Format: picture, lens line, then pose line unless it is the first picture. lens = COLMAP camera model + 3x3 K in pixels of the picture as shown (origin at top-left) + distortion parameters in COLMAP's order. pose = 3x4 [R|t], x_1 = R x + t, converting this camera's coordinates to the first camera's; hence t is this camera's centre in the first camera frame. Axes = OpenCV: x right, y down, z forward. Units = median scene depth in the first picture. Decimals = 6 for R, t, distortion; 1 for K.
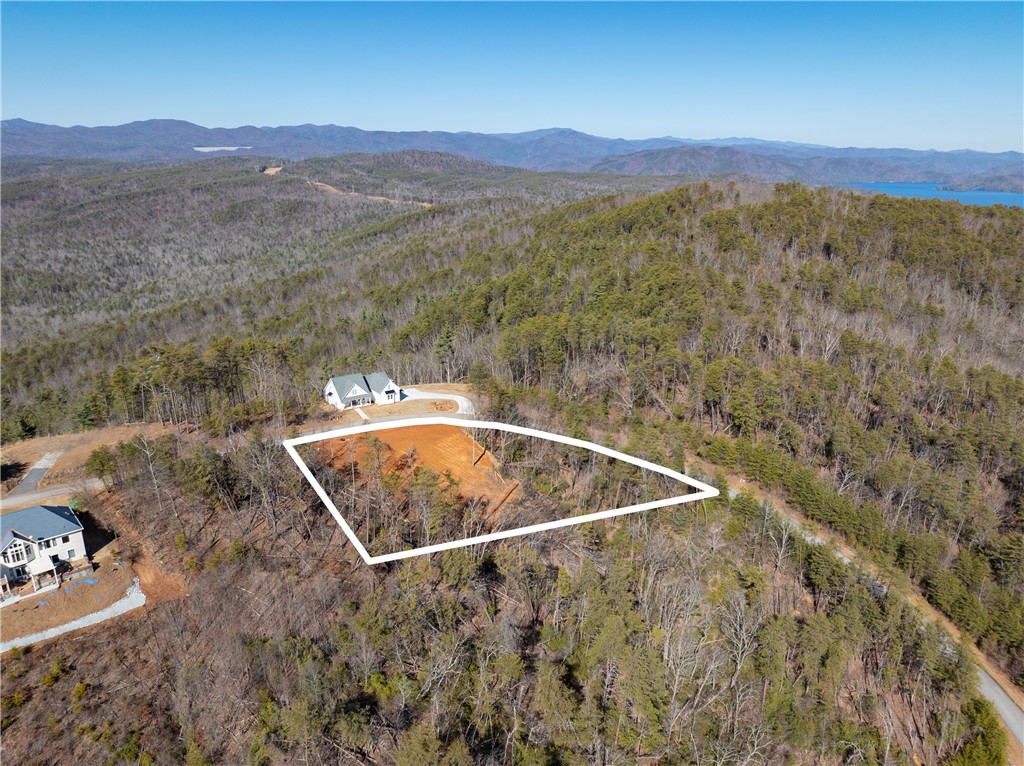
lens RADIAL K [[714.9, 0, 512.0], [0, 714.9, 383.0], [0, 0, 1]] dist [-0.034091, 0.004172]
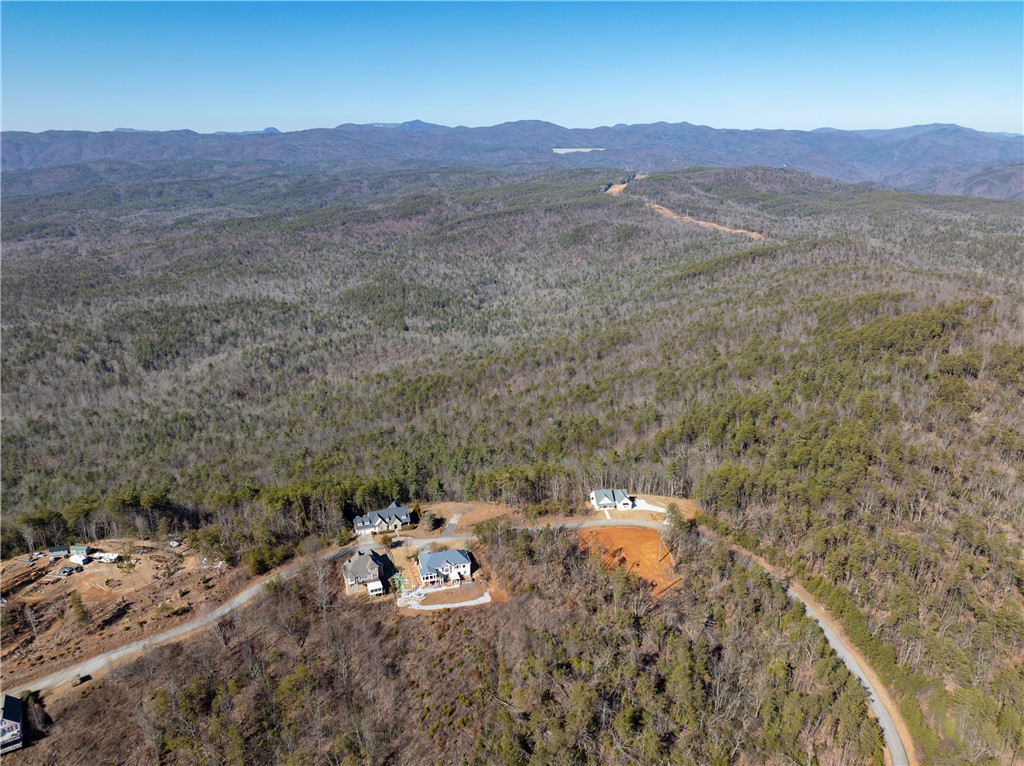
lens RADIAL K [[714.9, 0, 512.0], [0, 714.9, 383.0], [0, 0, 1]] dist [-0.034091, 0.004172]
pose [[0.896738, 0.129846, -0.423086, 0.040422], [-0.128749, 0.991183, 0.031309, -0.043482], [0.423421, 0.026396, 0.905548, -0.100914]]
